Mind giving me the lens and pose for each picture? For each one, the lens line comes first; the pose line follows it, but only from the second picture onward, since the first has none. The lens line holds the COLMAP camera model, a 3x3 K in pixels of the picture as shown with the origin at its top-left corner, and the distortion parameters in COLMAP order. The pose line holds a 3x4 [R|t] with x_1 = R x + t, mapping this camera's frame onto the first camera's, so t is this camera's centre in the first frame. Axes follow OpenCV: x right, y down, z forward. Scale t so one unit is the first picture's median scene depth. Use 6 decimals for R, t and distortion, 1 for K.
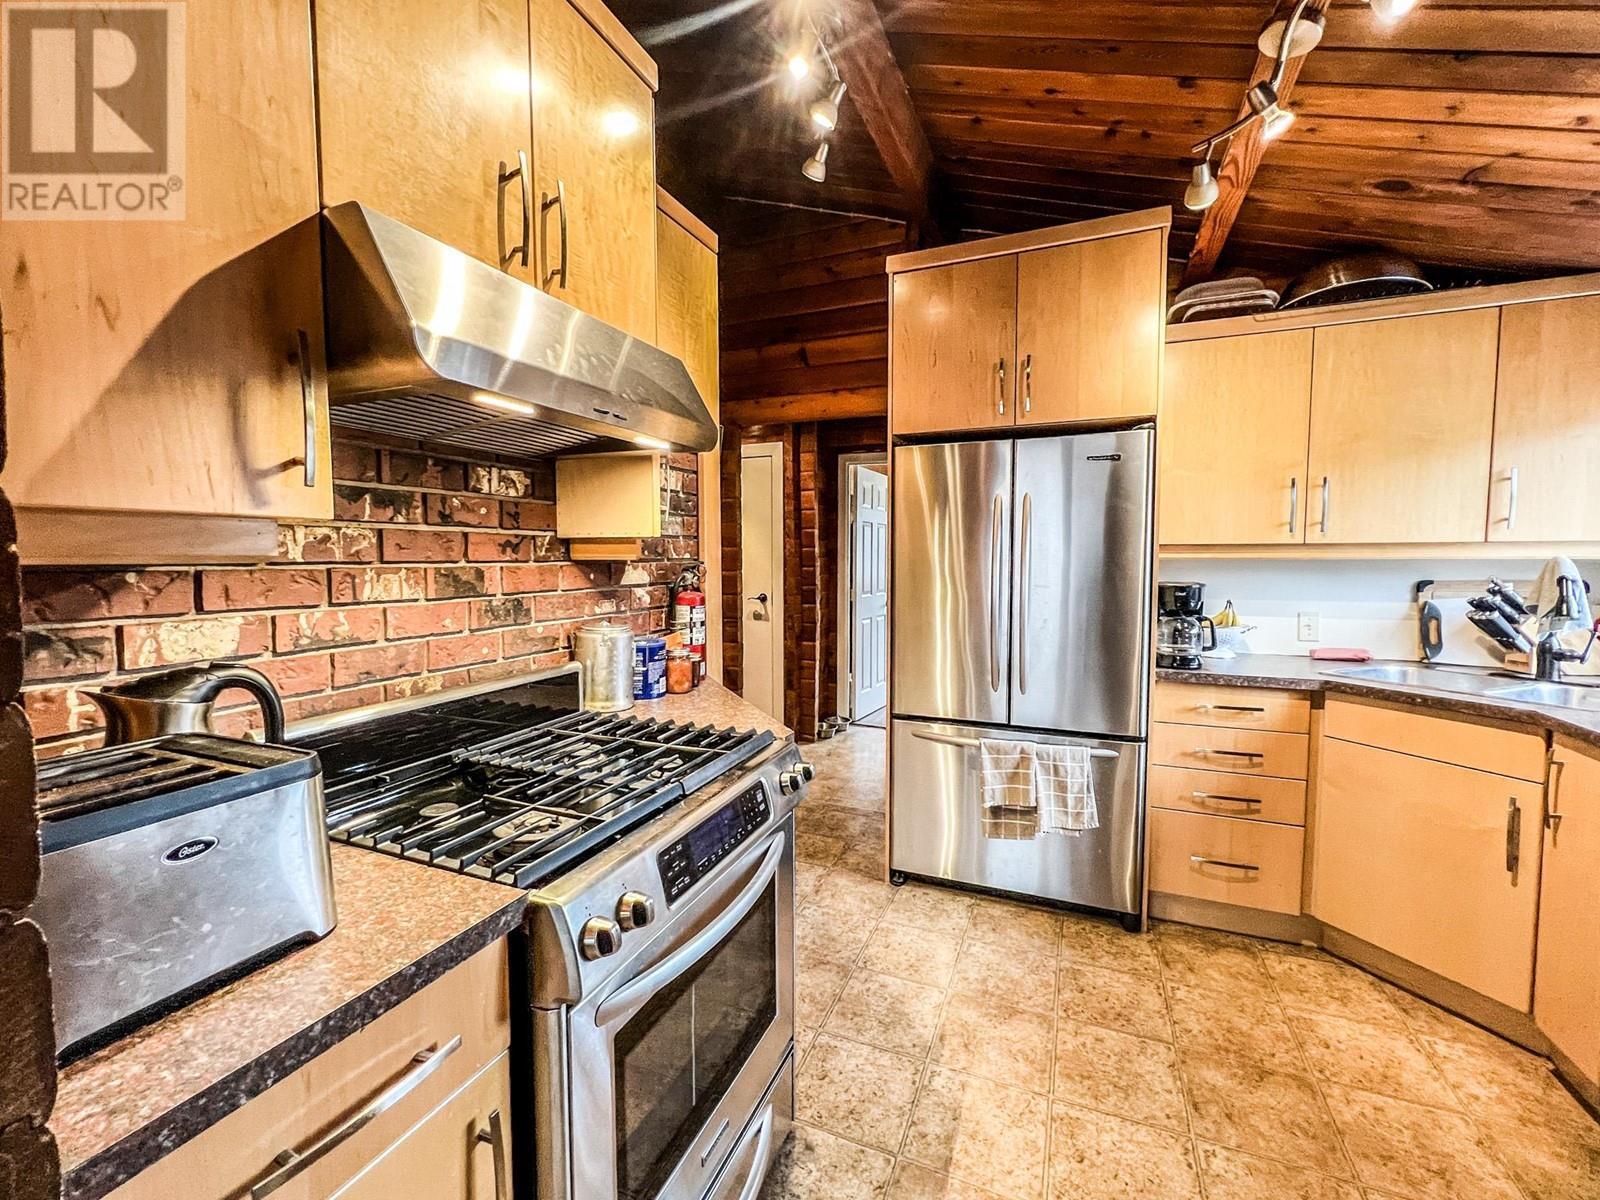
lens RADIAL K [[672.1, 0, 796.7], [0, 672.1, 598.4], [0, 0, 1]] dist [-0.001382, -0.000235]
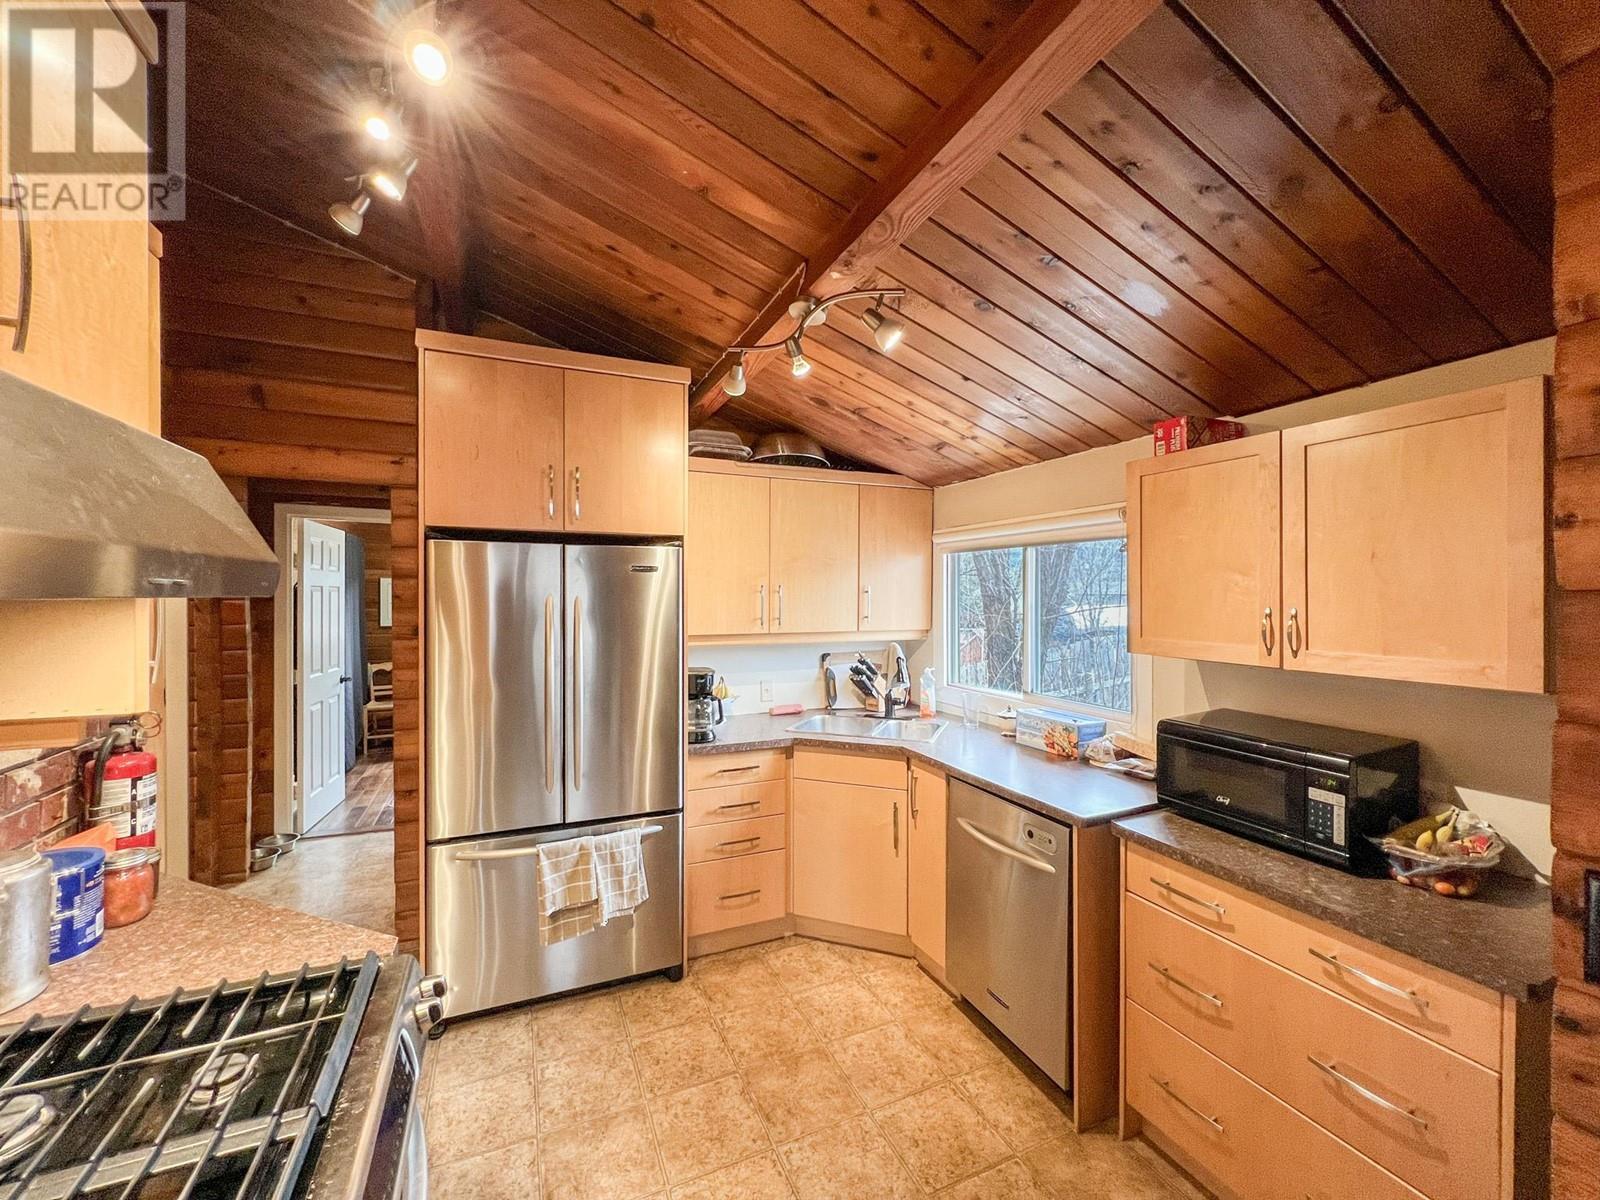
lens RADIAL K [[643.7, 0, 797.9], [0, 643.7, 596.9], [0, 0, 1]] dist [-0.003257, 0.000136]
pose [[0.680046, -0.001600, 0.733168, -0.162241], [0.040671, 0.998540, -0.035546, -0.109465], [-0.732040, 0.053992, 0.679118, 0.071545]]
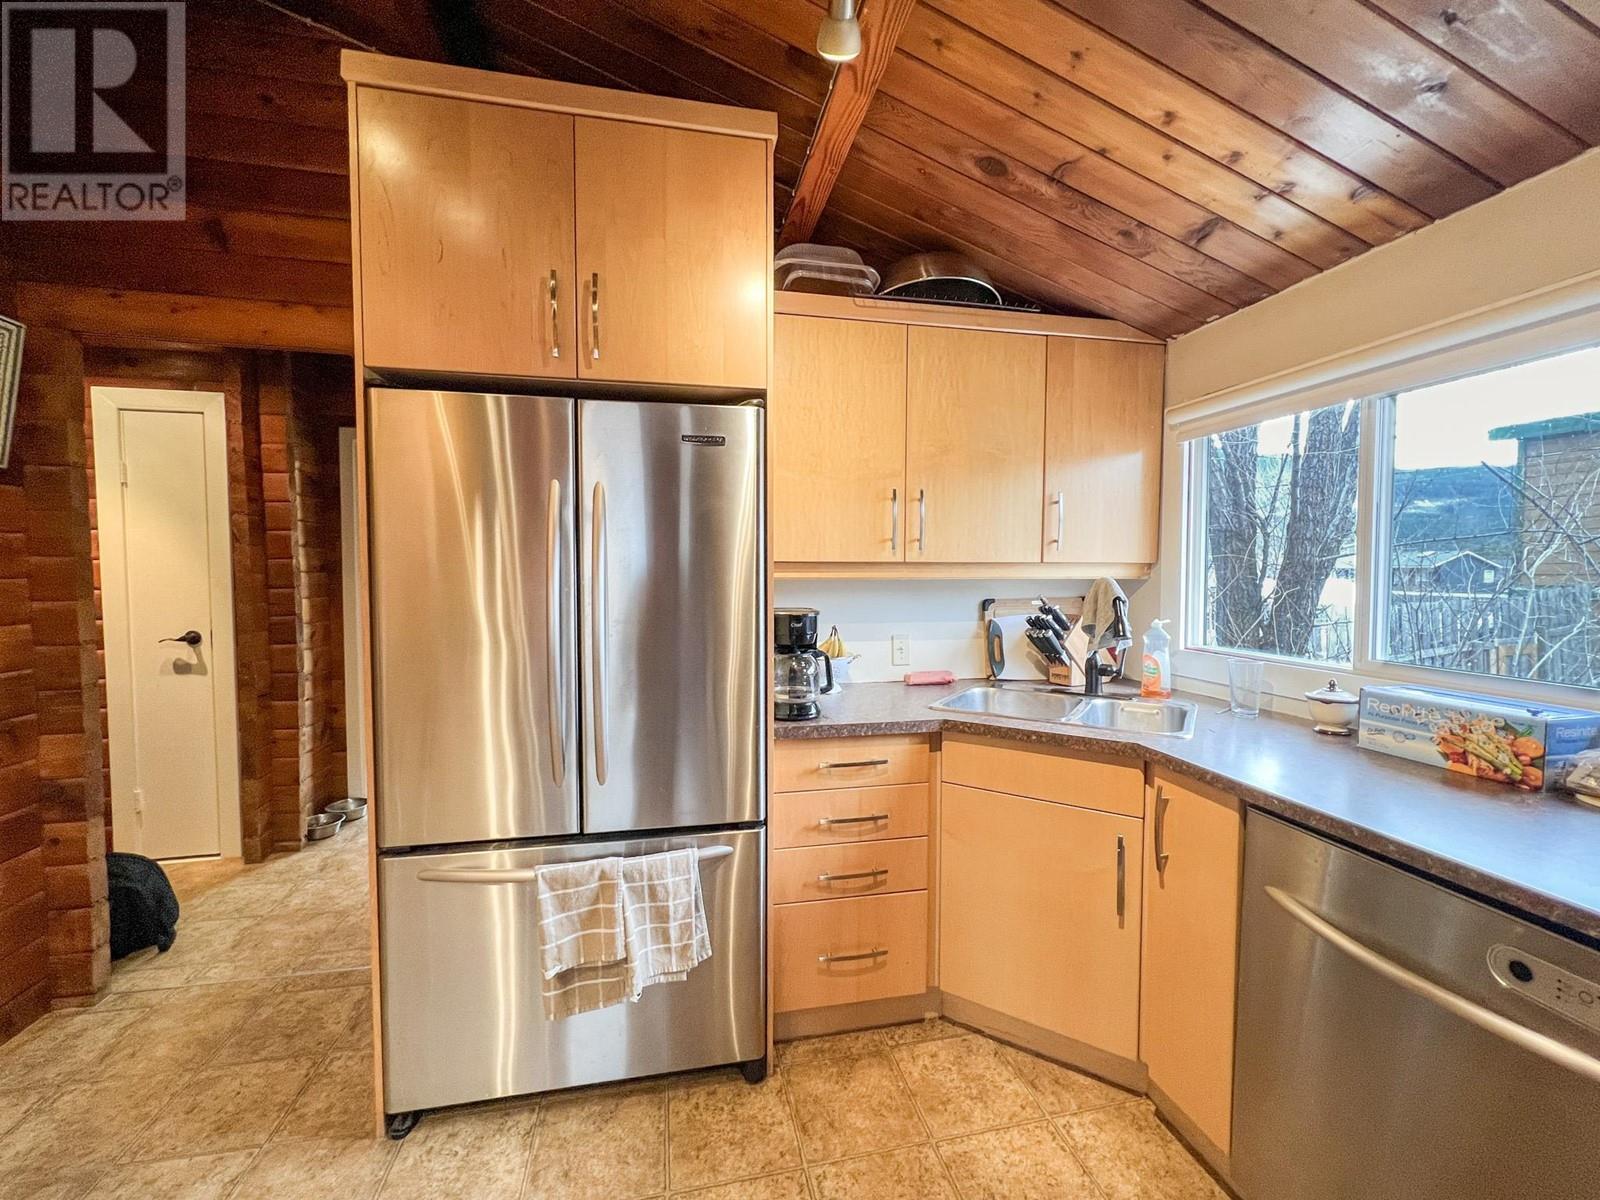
lens RADIAL K [[643.7, 0, 797.9], [0, 643.7, 596.9], [0, 0, 1]] dist [-0.003257, 0.000136]
pose [[0.818565, -0.020867, 0.574035, 0.141284], [0.031662, 0.999460, -0.008817, -0.032567], [-0.573540, 0.025393, 0.818784, 0.380964]]
